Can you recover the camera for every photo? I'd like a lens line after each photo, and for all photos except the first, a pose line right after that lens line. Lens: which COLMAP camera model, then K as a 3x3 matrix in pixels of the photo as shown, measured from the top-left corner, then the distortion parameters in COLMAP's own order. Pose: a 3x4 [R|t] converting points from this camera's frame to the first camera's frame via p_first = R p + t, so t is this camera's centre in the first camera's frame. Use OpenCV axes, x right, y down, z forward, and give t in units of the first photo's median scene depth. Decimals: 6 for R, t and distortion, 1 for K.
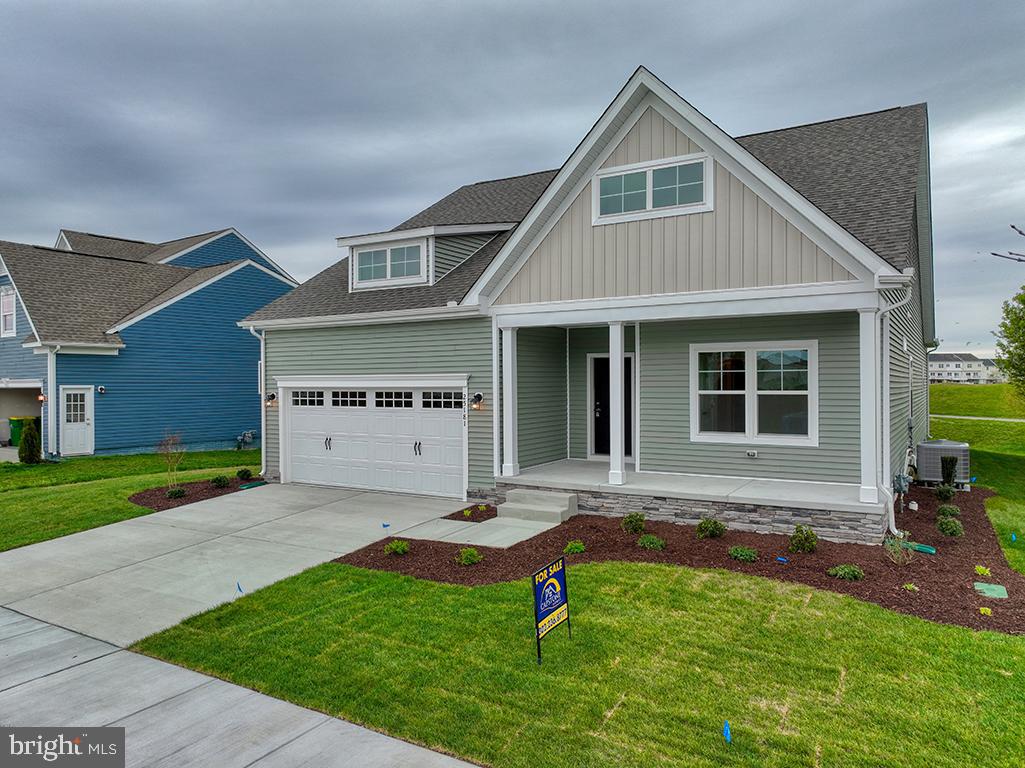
lens RADIAL K [[734.8, 0, 515.5], [0, 734.8, 382.5], [0, 0, 1]] dist [0.001124, 0.009772]
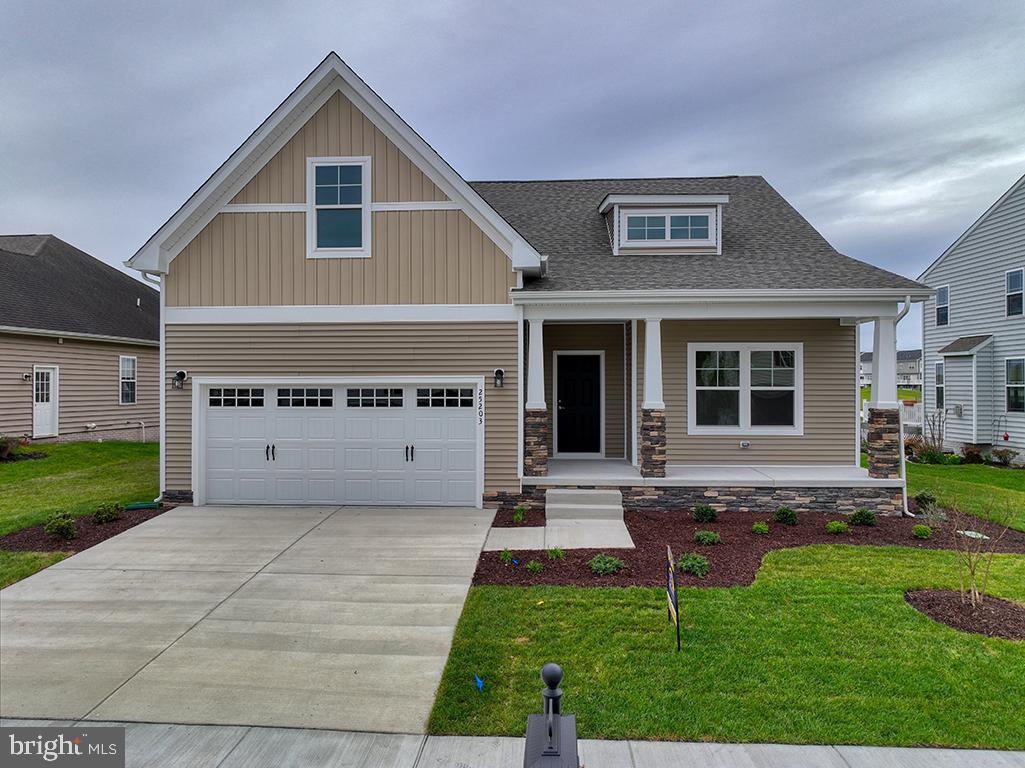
lens RADIAL K [[734.8, 0, 511.3], [0, 734.8, 387.4], [0, 0, 1]] dist [0.001124, 0.009772]
pose [[0.876970, 0.000789, 0.480545, -0.504472], [-0.002201, 0.999995, 0.002375, 0.009807], [-0.480541, -0.003141, 0.876967, 0.192585]]
